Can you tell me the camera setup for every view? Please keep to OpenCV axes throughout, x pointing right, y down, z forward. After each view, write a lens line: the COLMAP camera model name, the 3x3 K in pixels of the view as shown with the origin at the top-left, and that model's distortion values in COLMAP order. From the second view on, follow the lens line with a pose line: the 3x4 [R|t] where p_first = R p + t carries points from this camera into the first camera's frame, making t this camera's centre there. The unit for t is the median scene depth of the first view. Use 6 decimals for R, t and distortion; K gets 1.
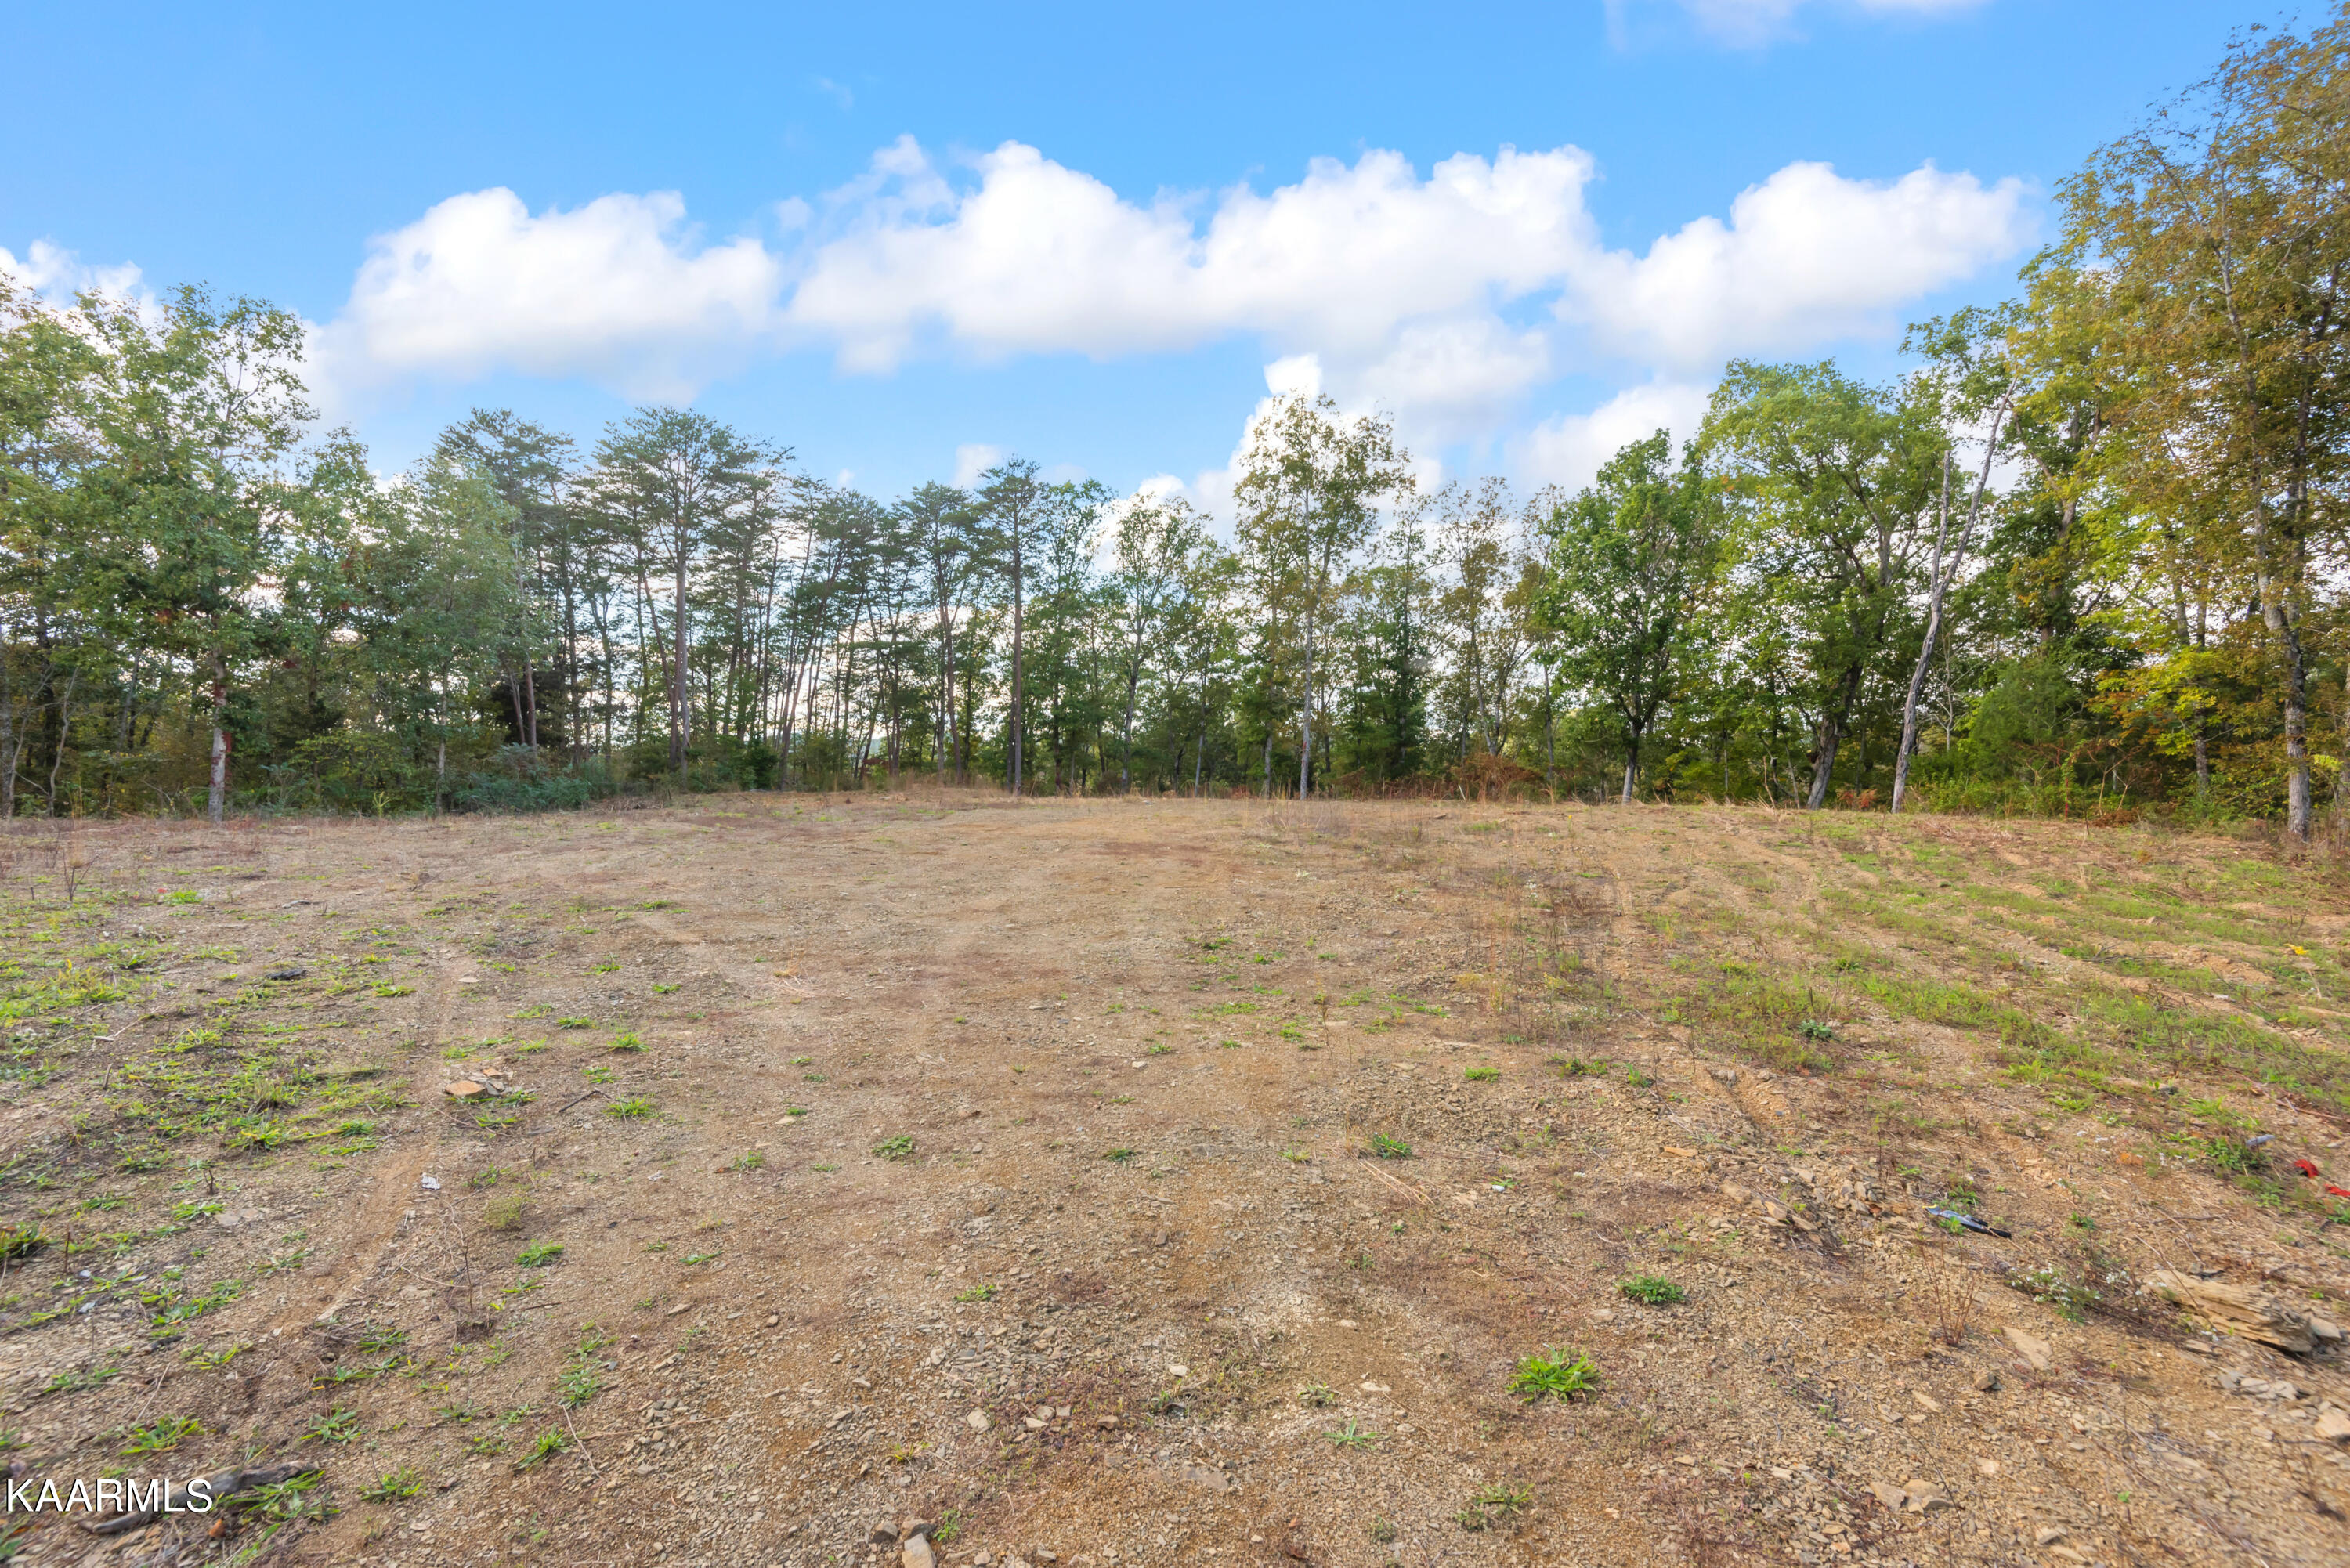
lens RADIAL K [[1048.0, 0, 1177.6], [0, 1048.0, 781.2], [0, 0, 1]] dist [-0.000464, -0.001103]
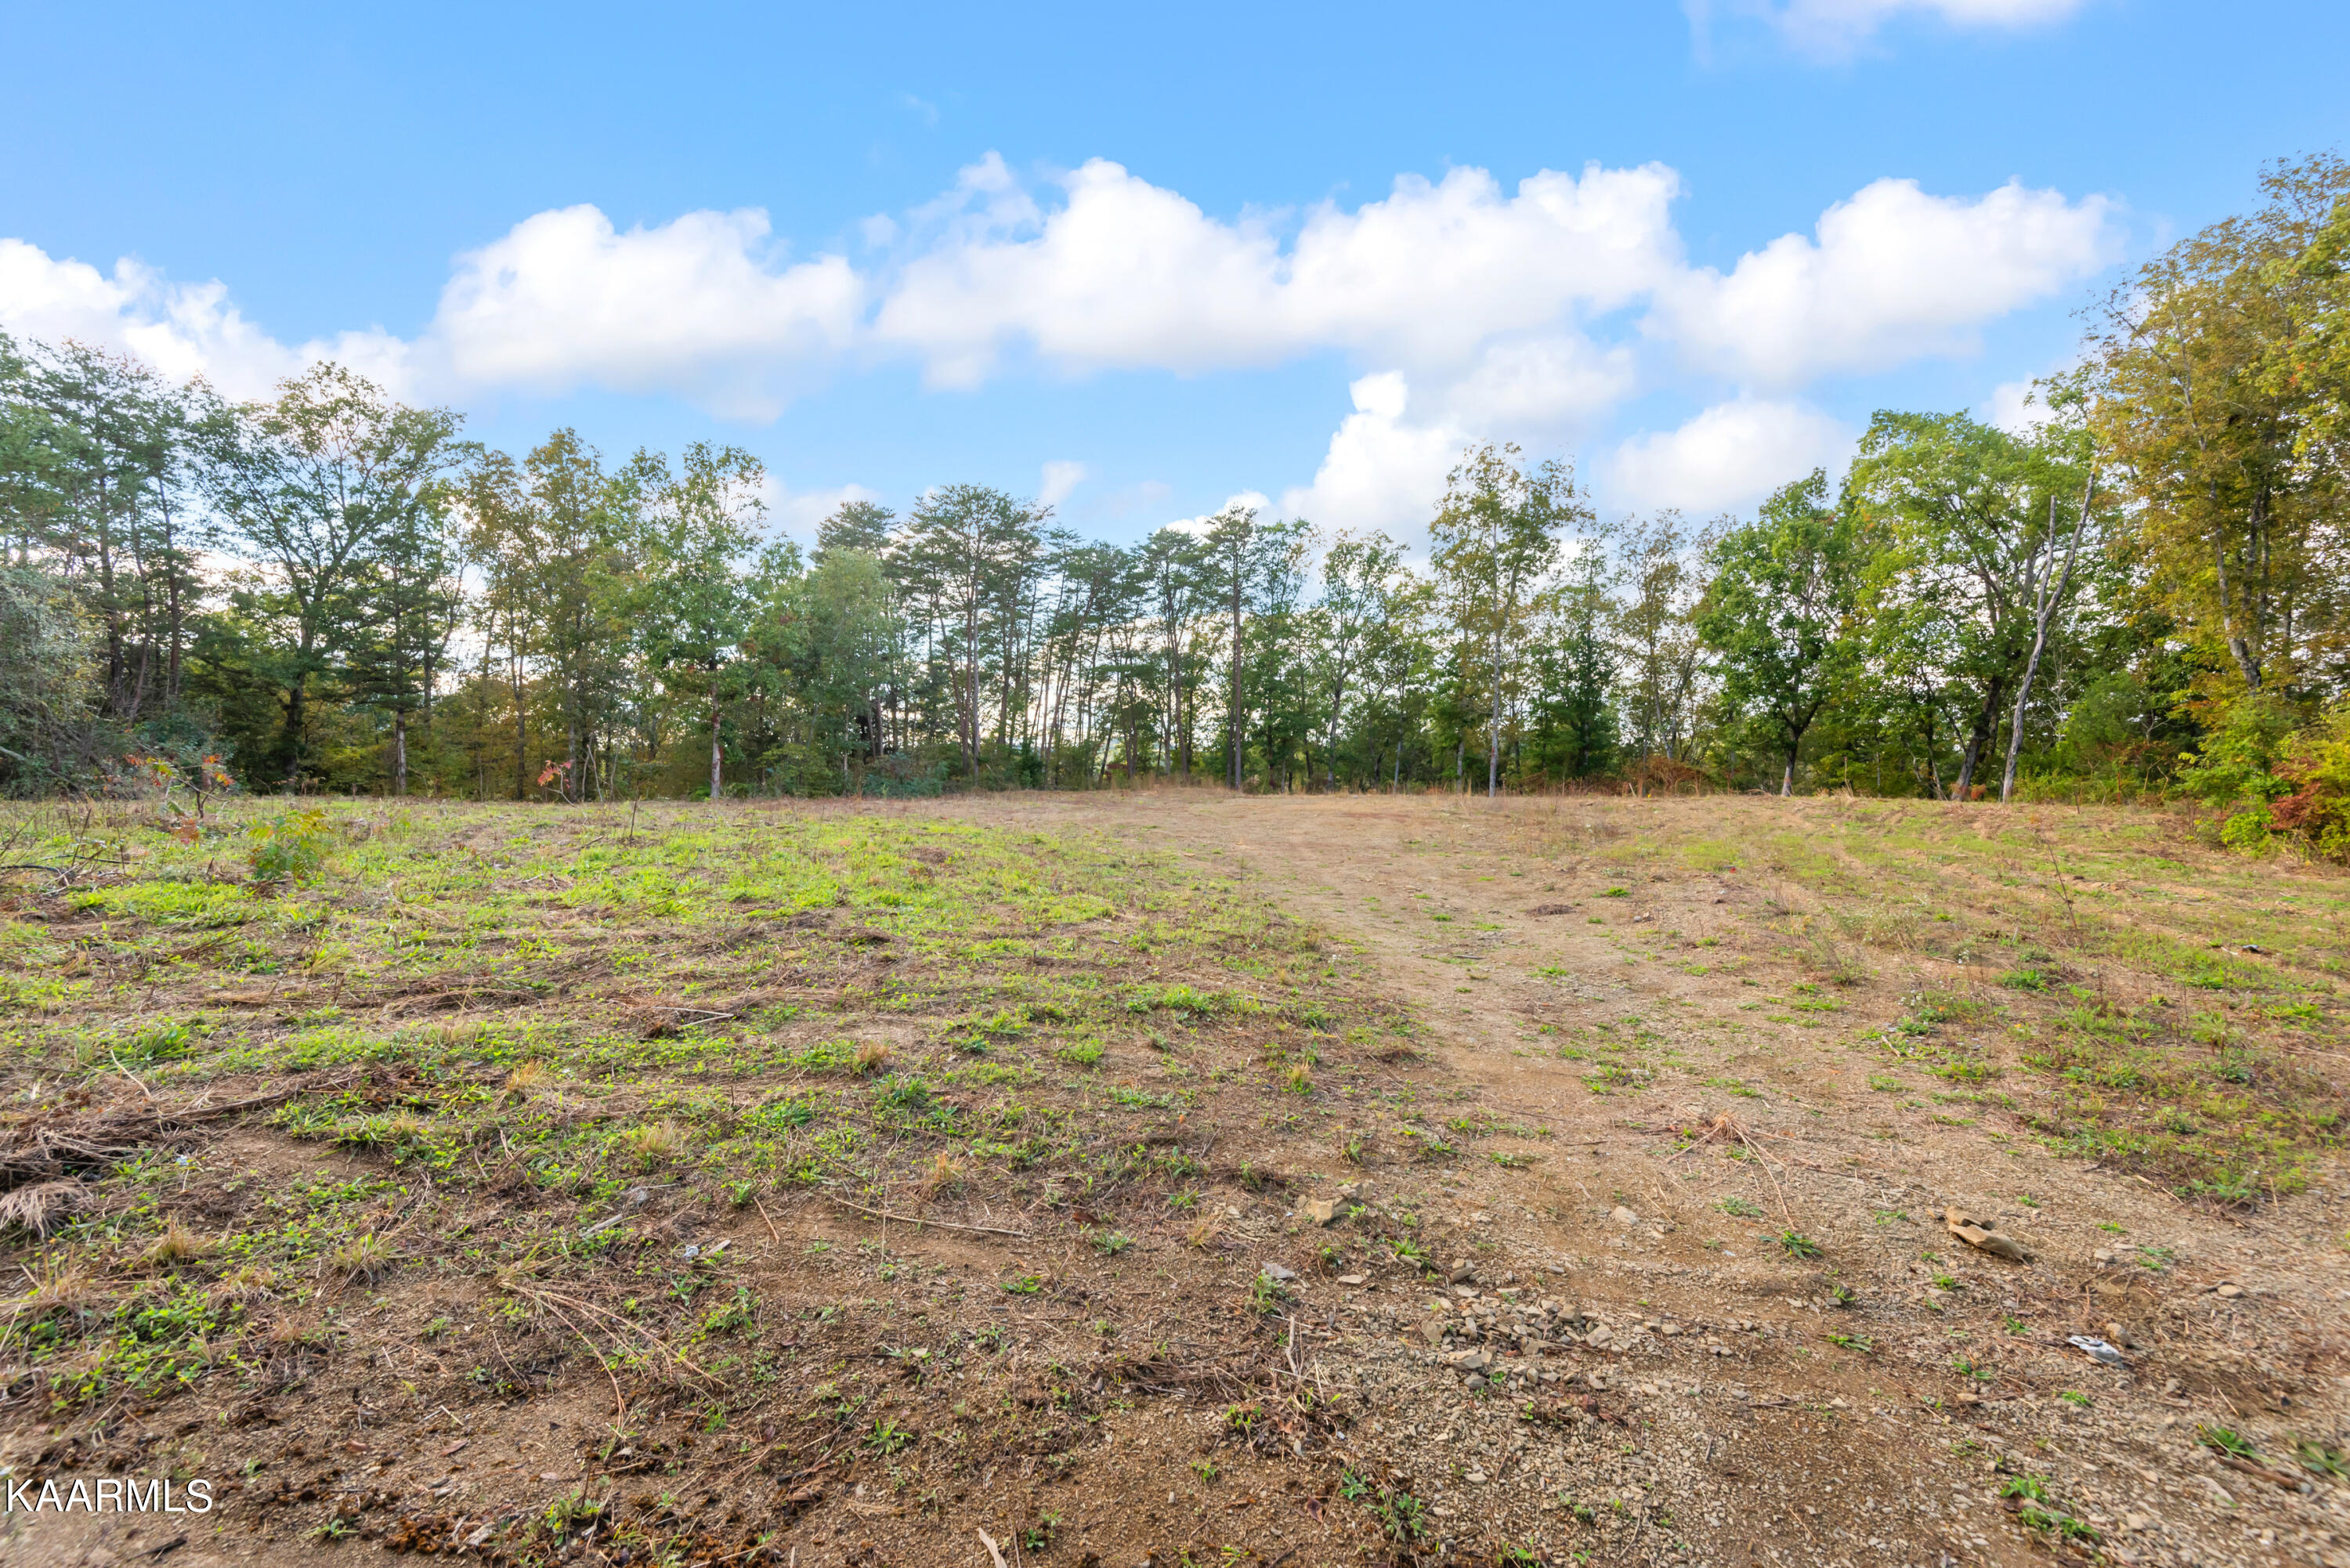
lens RADIAL K [[1048.0, 0, 1157.3], [0, 1048.0, 777.7], [0, 0, 1]] dist [-0.000464, -0.001103]
pose [[0.979731, -0.001183, -0.200314, -0.007327], [-0.000691, 0.999957, -0.009282, 0.006087], [0.200317, 0.009233, 0.979688, -0.165059]]
